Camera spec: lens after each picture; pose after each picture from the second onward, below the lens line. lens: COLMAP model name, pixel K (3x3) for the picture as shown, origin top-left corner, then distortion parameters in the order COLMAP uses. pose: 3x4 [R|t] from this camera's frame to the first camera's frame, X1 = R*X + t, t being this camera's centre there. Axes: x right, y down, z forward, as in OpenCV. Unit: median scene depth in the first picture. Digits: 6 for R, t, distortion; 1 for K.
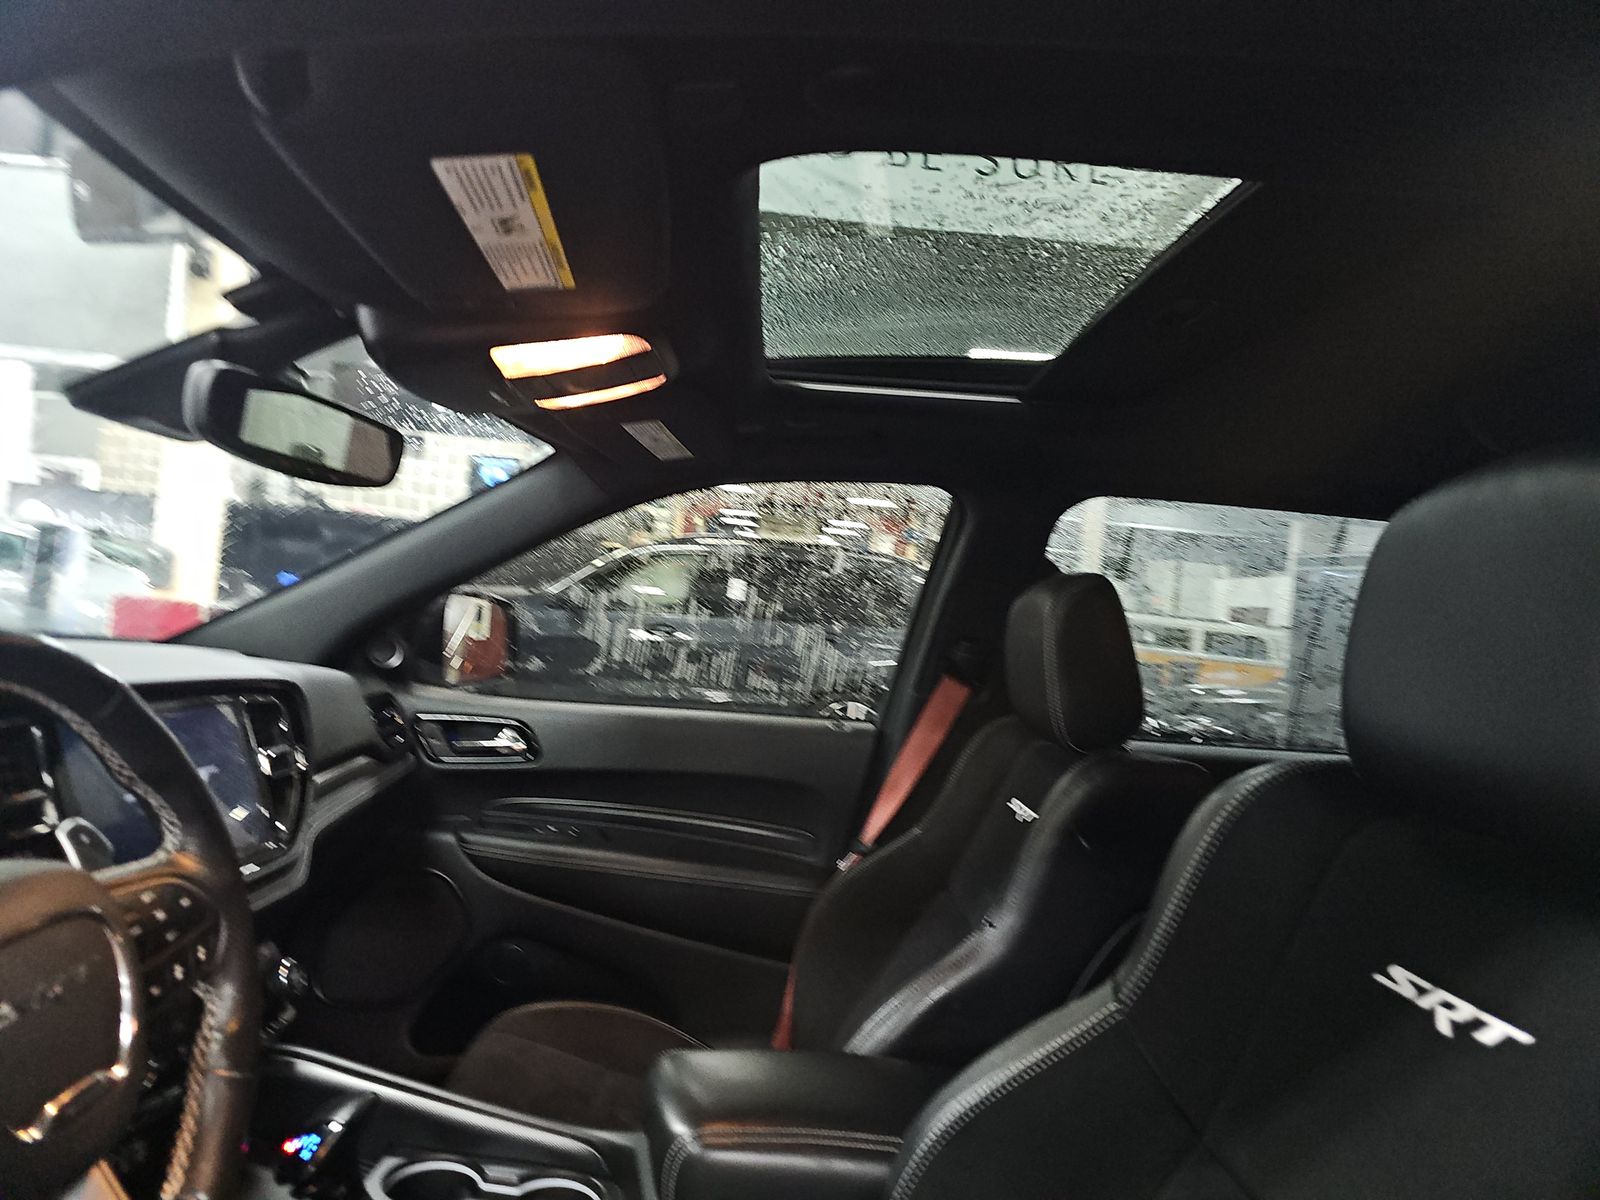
lens RADIAL K [[1105.4, 0, 744.8], [0, 1105.4, 602.4], [0, 0, 1]] dist [0.112631, -0.172597]
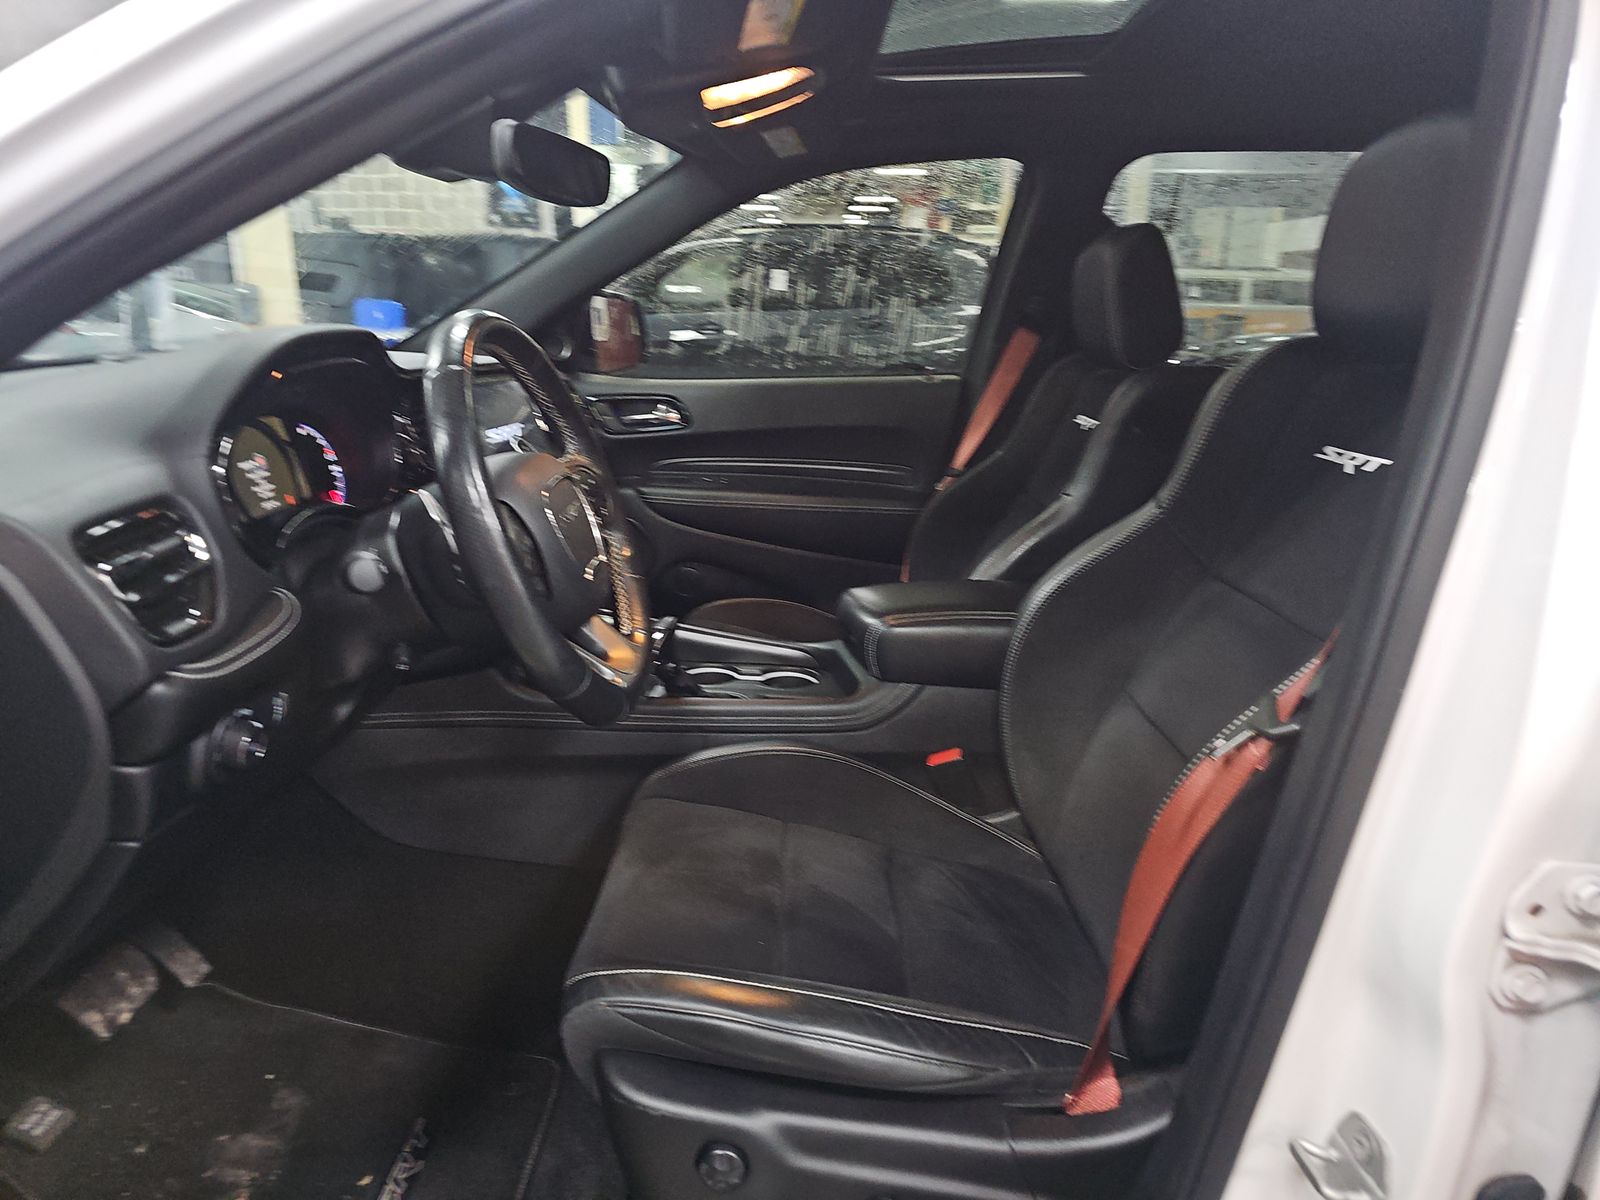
lens RADIAL K [[1105.4, 0, 744.8], [0, 1105.4, 602.4], [0, 0, 1]] dist [0.112631, -0.172597]
pose [[0.996129, -0.075911, -0.044312, -0.085698], [0.084891, 0.961588, 0.261040, 0.011925], [0.022794, -0.263792, 0.964310, -0.259104]]
